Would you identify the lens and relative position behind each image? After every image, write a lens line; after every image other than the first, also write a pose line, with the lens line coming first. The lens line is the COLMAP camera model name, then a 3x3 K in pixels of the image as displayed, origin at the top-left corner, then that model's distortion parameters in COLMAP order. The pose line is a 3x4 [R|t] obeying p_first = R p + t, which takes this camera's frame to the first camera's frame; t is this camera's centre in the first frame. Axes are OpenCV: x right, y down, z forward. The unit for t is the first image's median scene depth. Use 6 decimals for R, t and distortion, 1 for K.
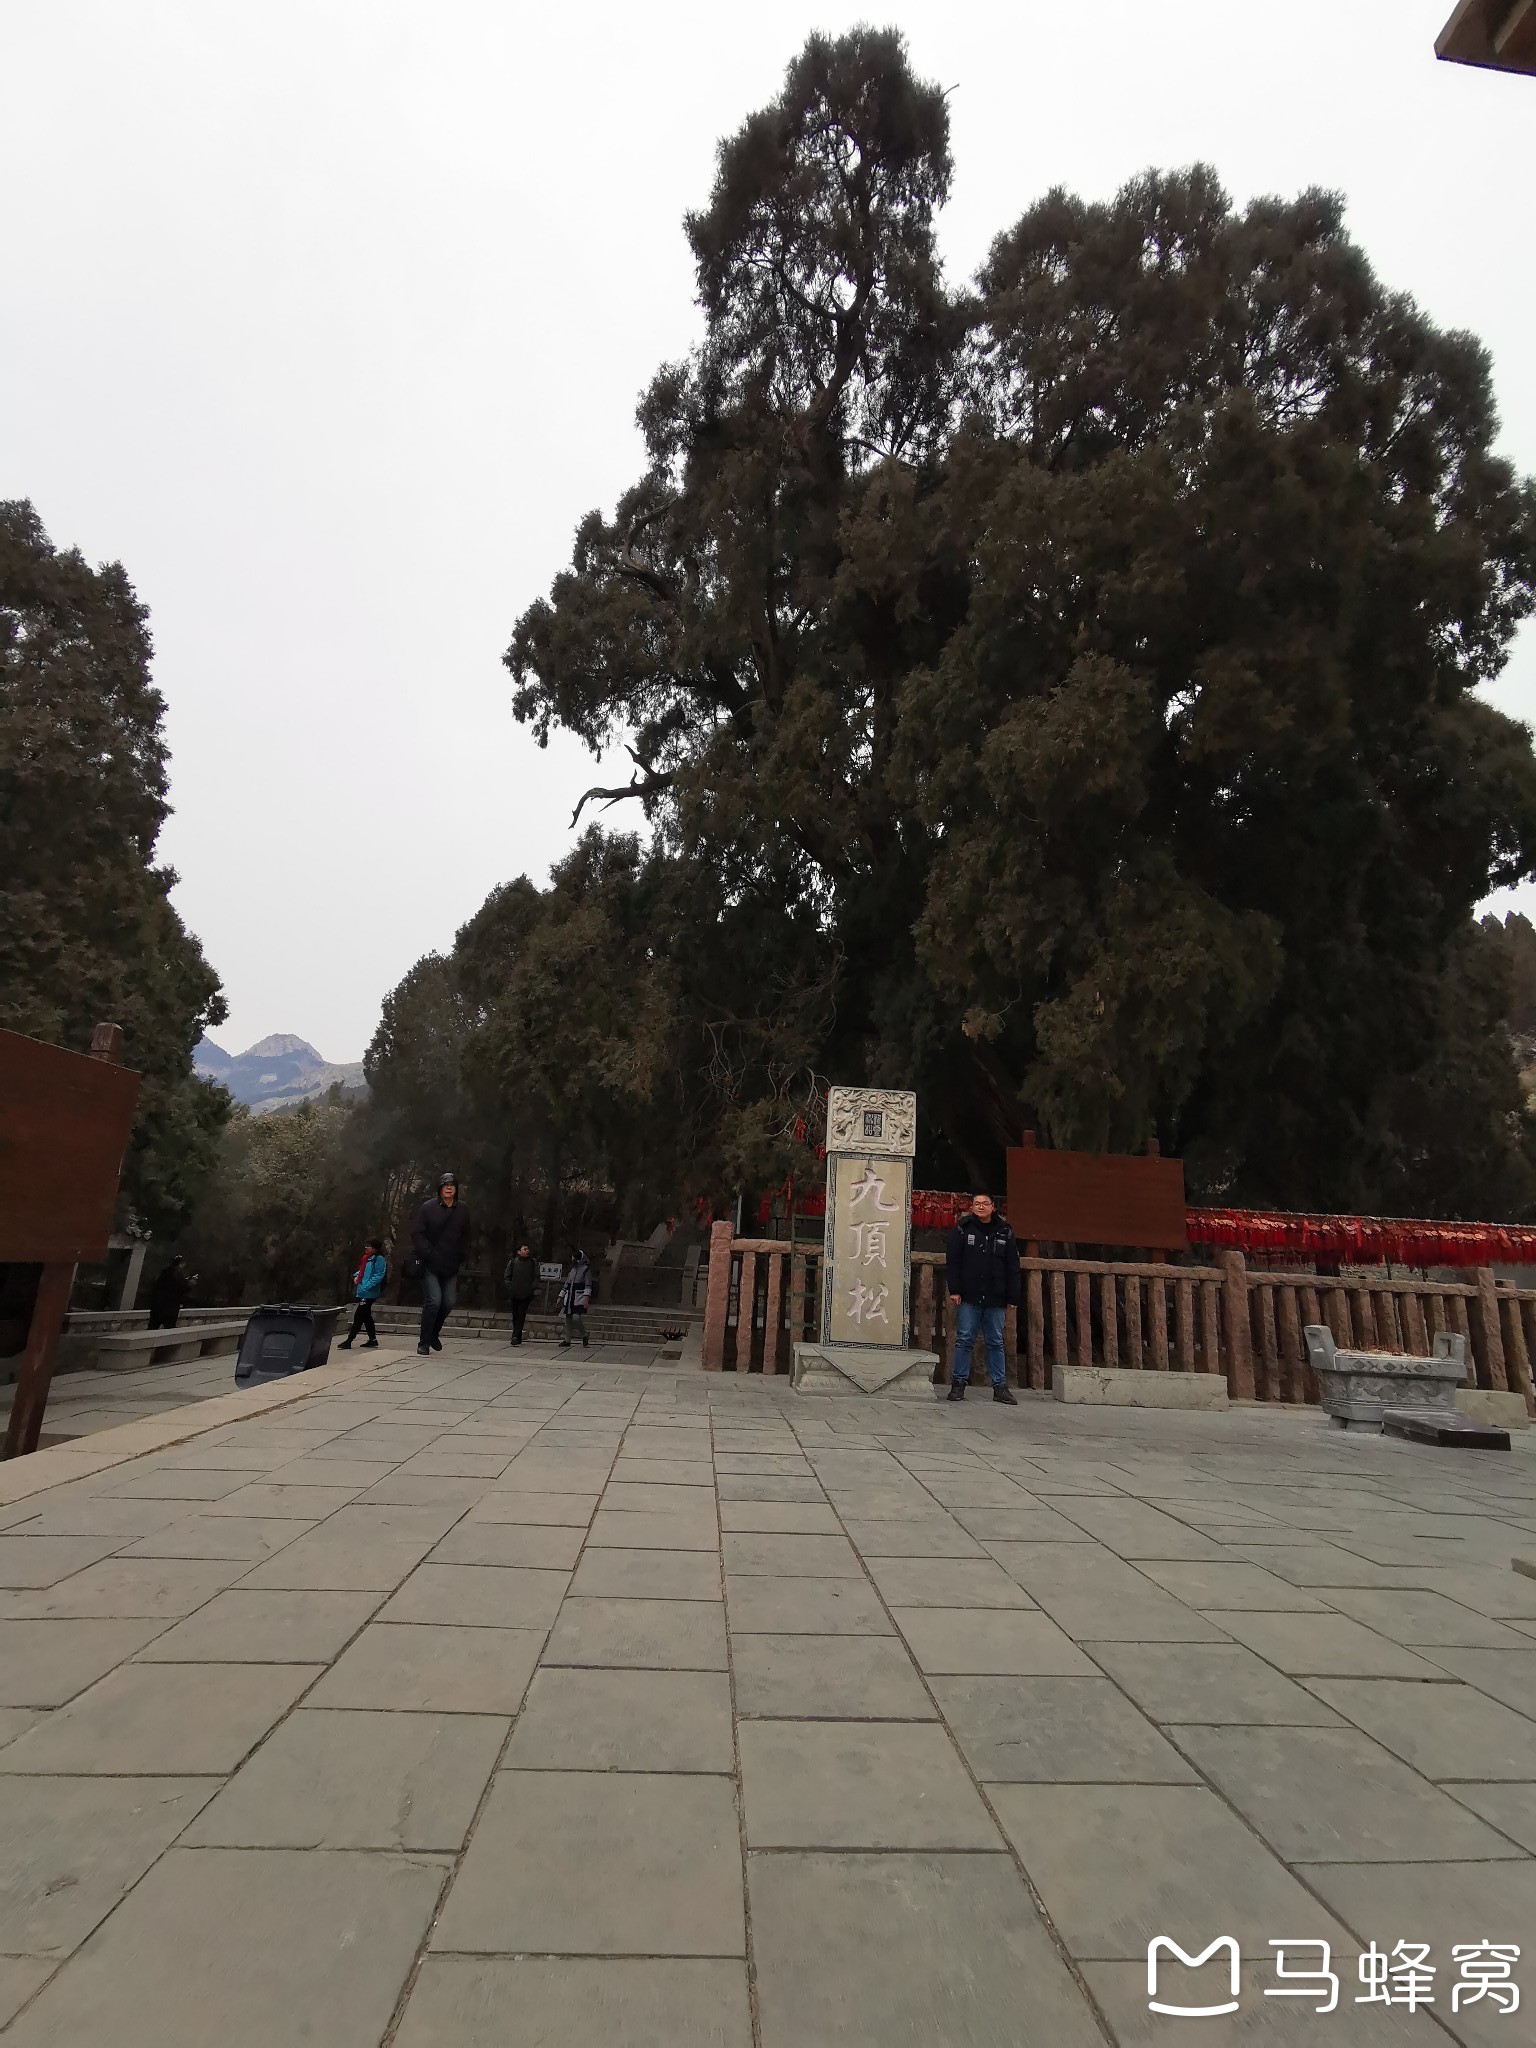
lens RADIAL K [[978.2, 0, 749.7], [0, 978.2, 1013.0], [0, 0, 1]] dist [-0.014360, 0.010339]
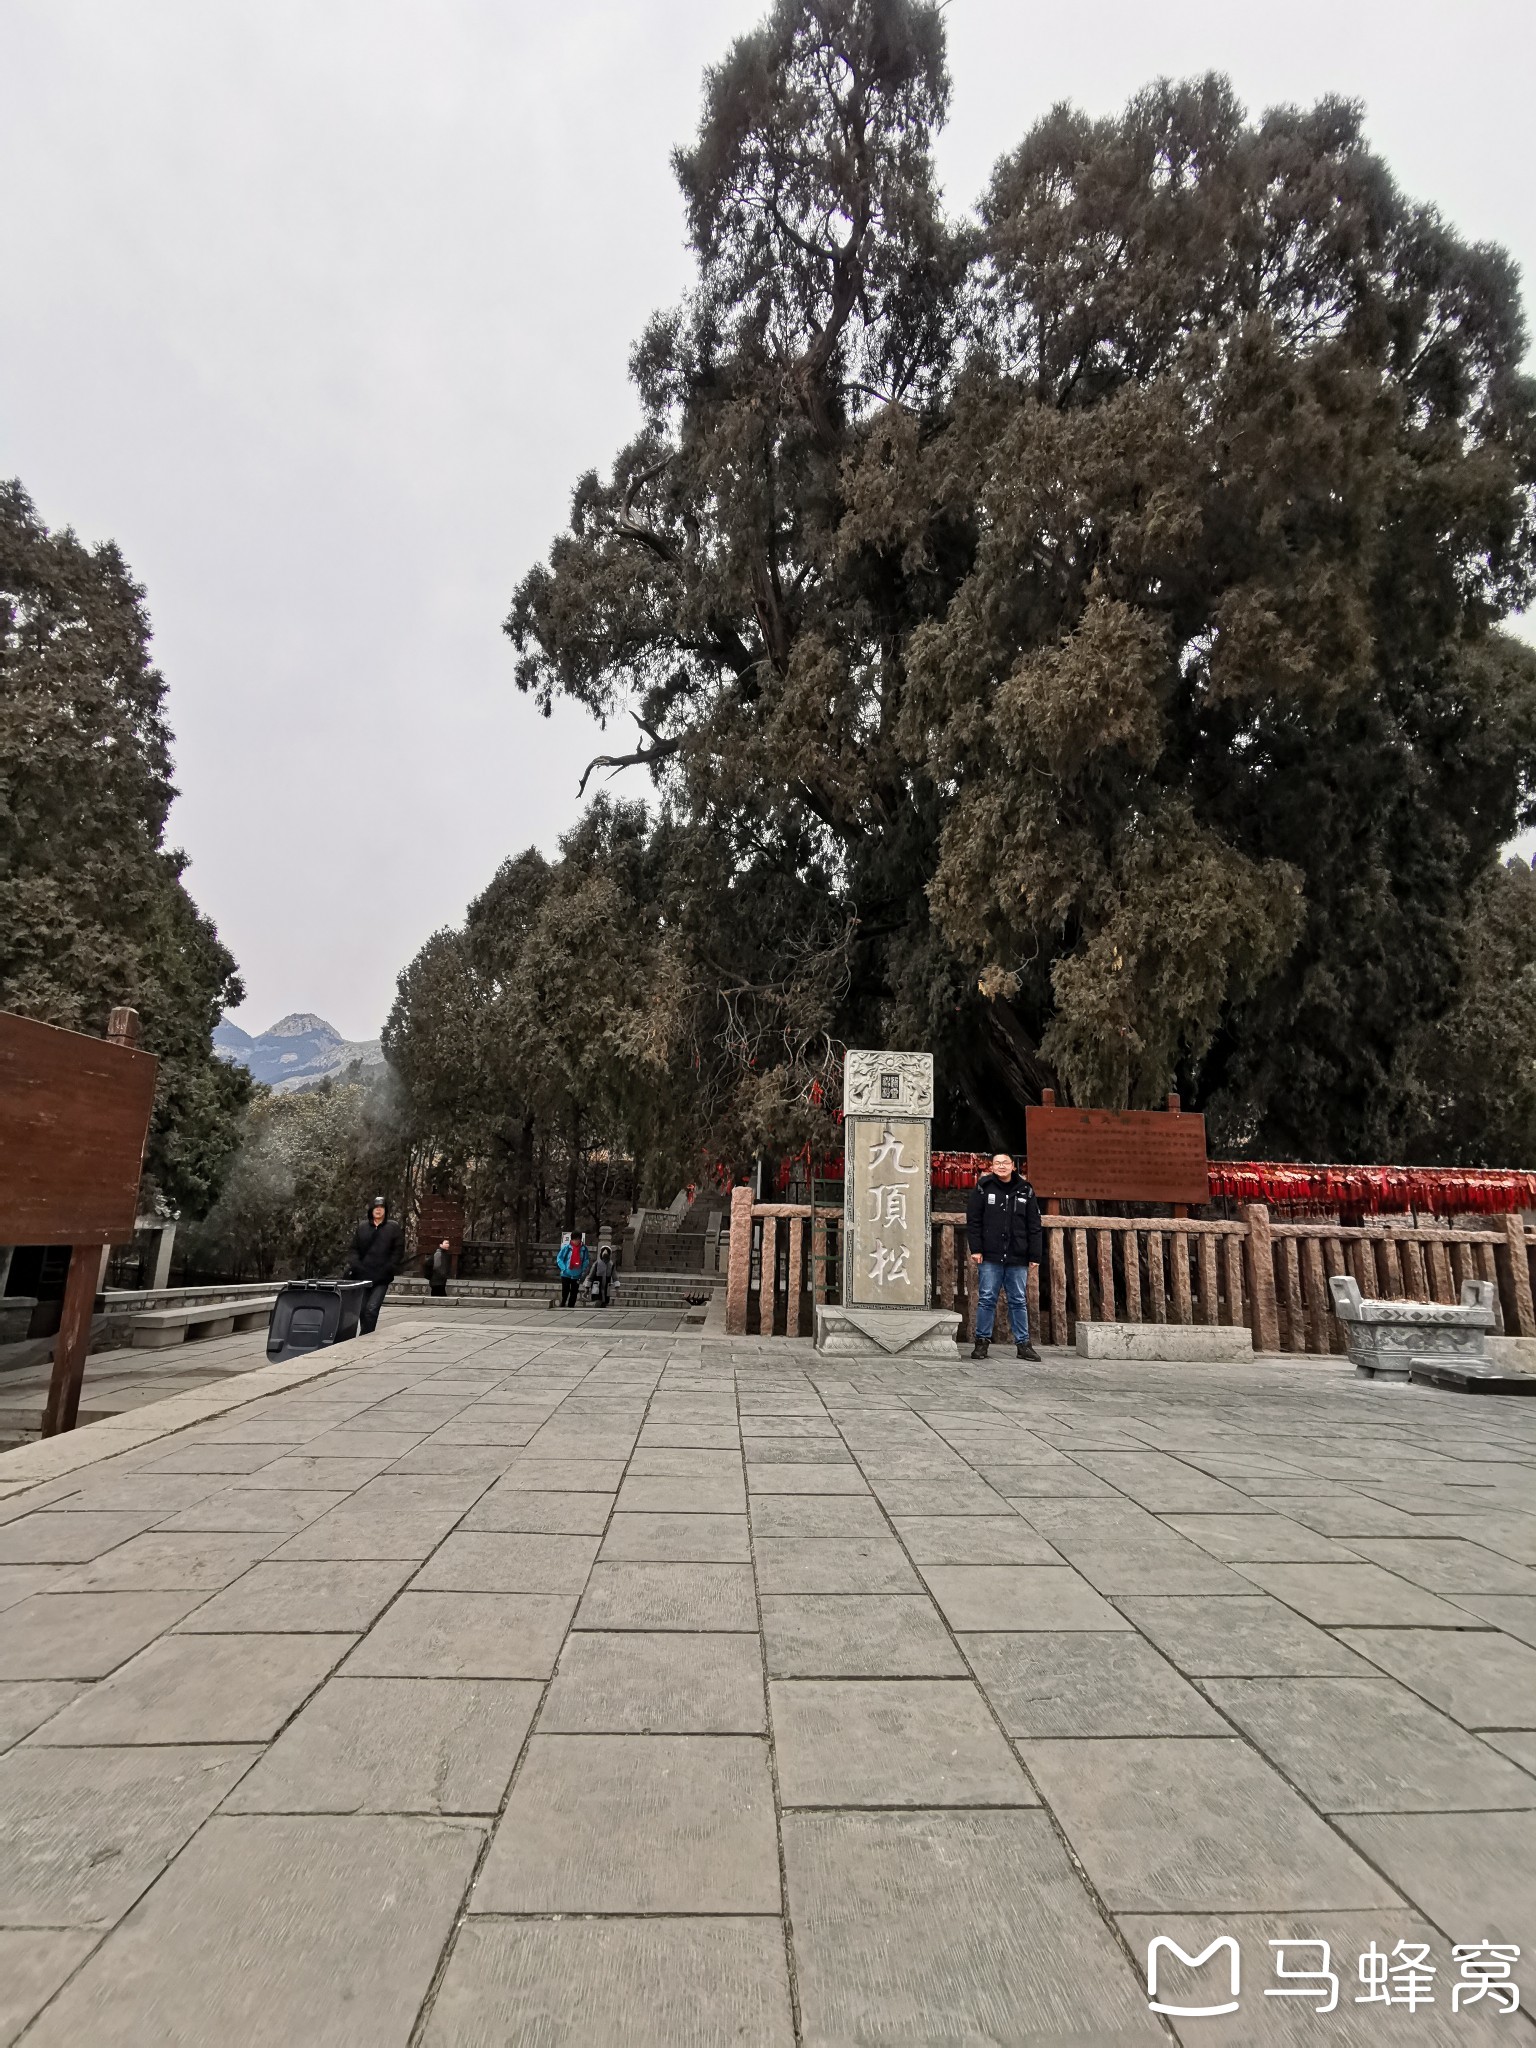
lens RADIAL K [[978.2, 0, 746.7], [0, 978.2, 1017.6], [0, 0, 1]] dist [-0.014360, 0.010339]
pose [[0.999420, -0.028337, -0.018863, 0.000807], [0.029049, 0.998832, 0.038598, 0.000647], [0.017747, -0.039124, 0.999077, 0.005240]]
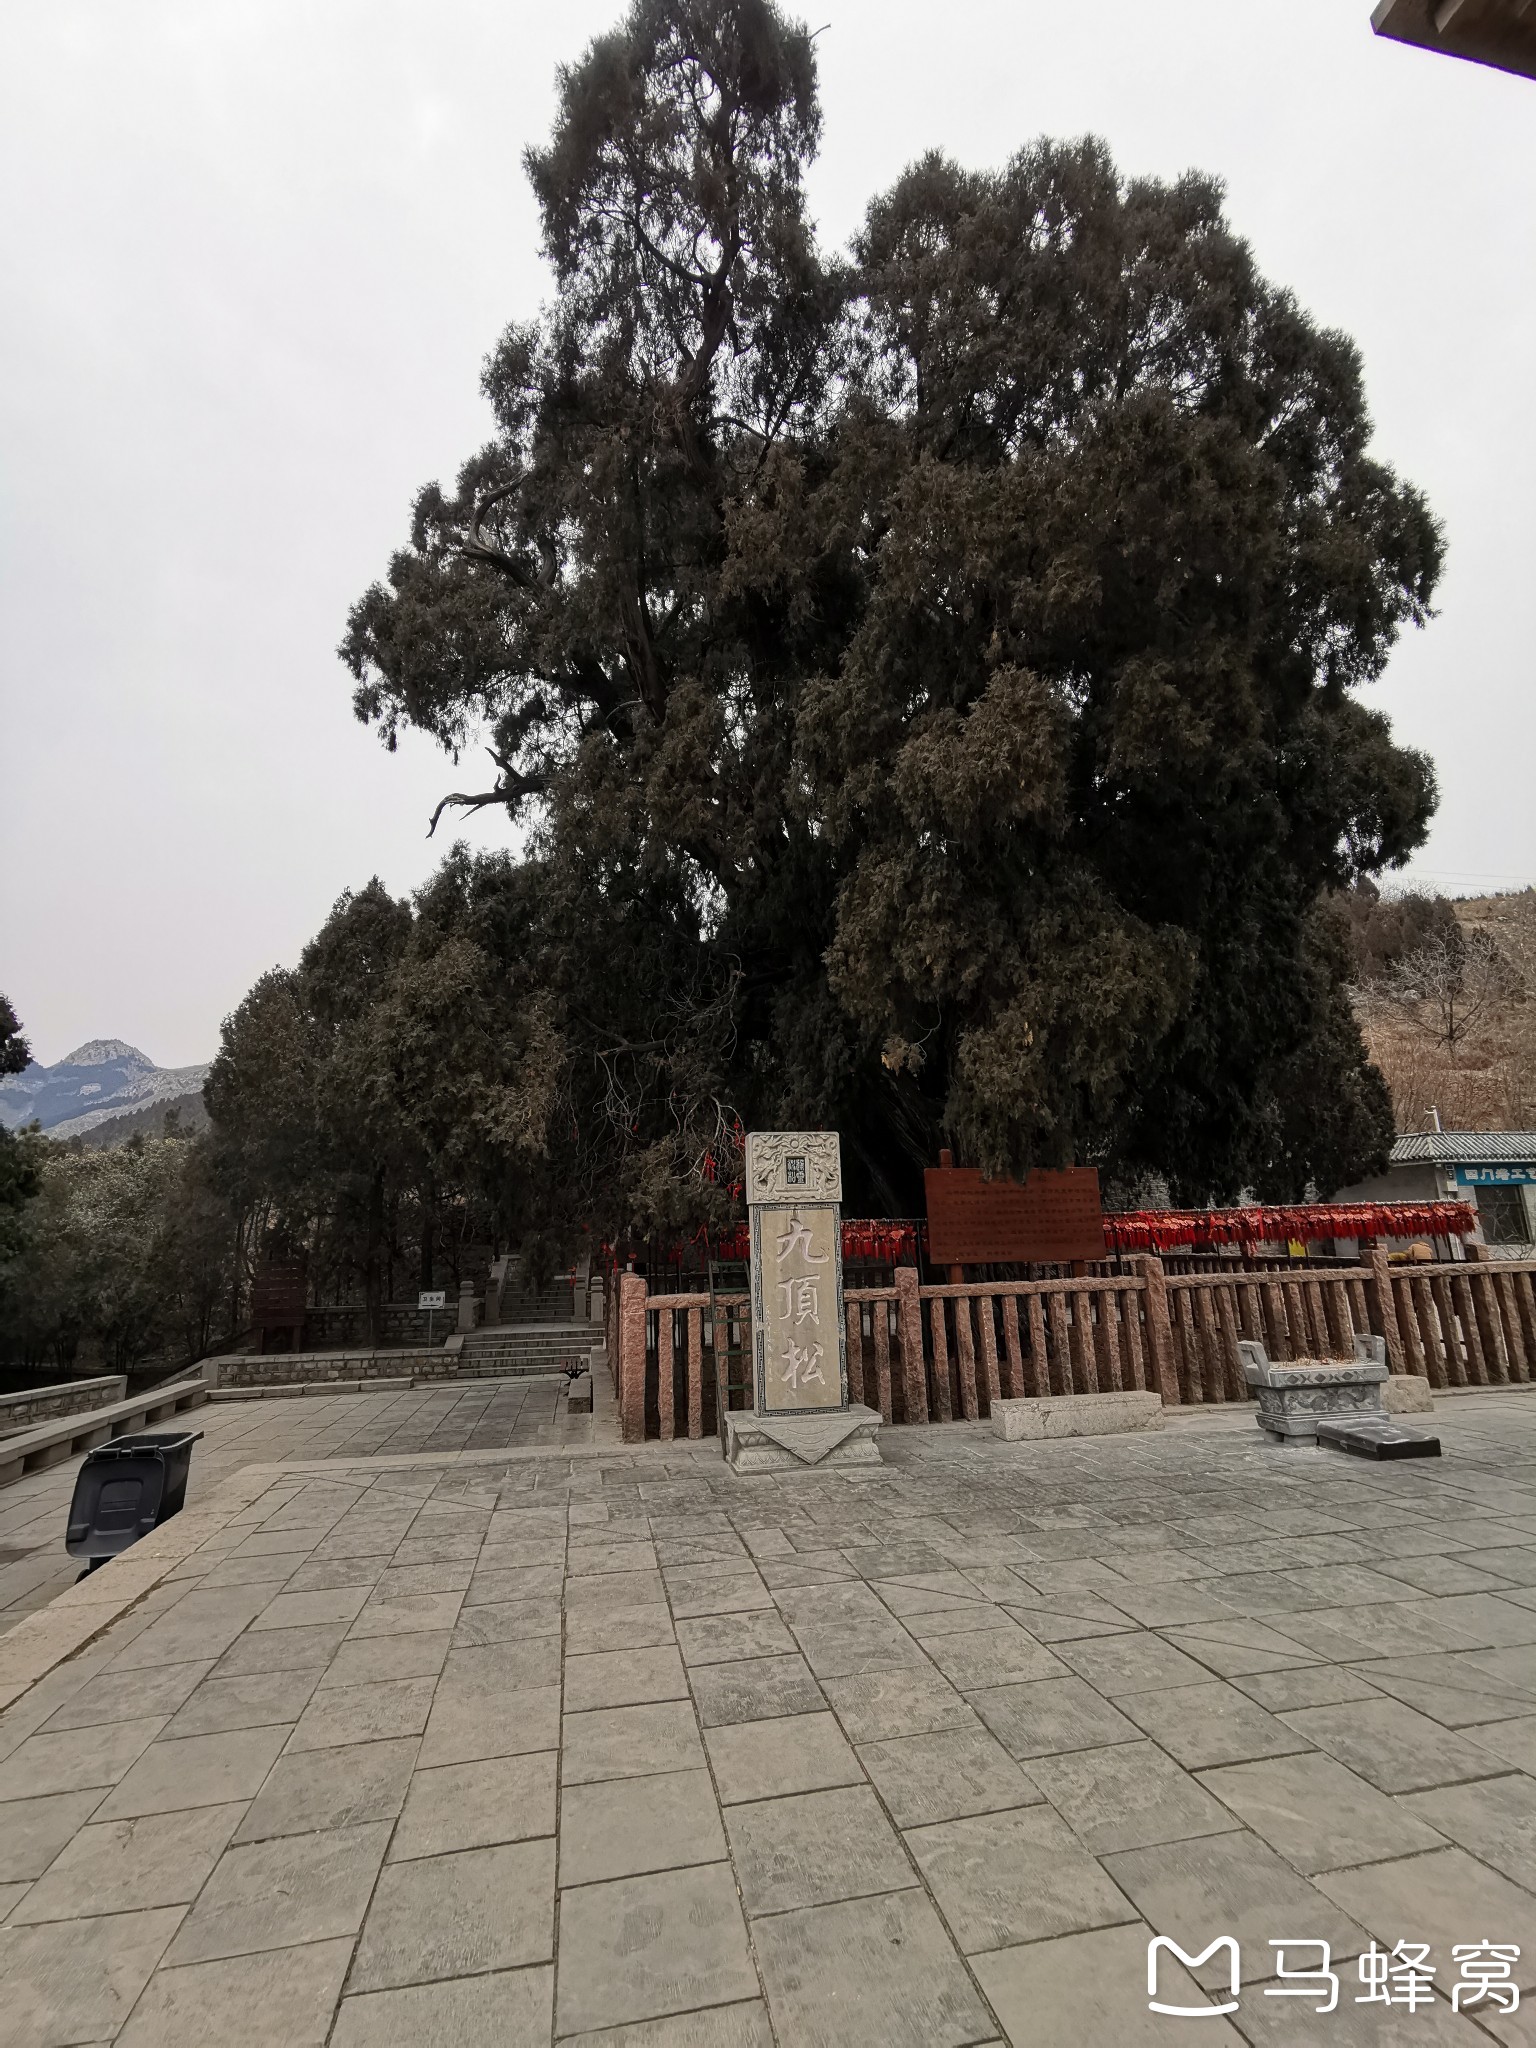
lens RADIAL K [[978.2, 0, 764.6], [0, 978.2, 1013.4], [0, 0, 1]] dist [-0.014360, 0.010339]
pose [[0.987207, -0.058642, 0.148268, -0.030687], [0.054362, 0.997984, 0.032761, -0.064259], [-0.149890, -0.024282, 0.988404, 0.084159]]
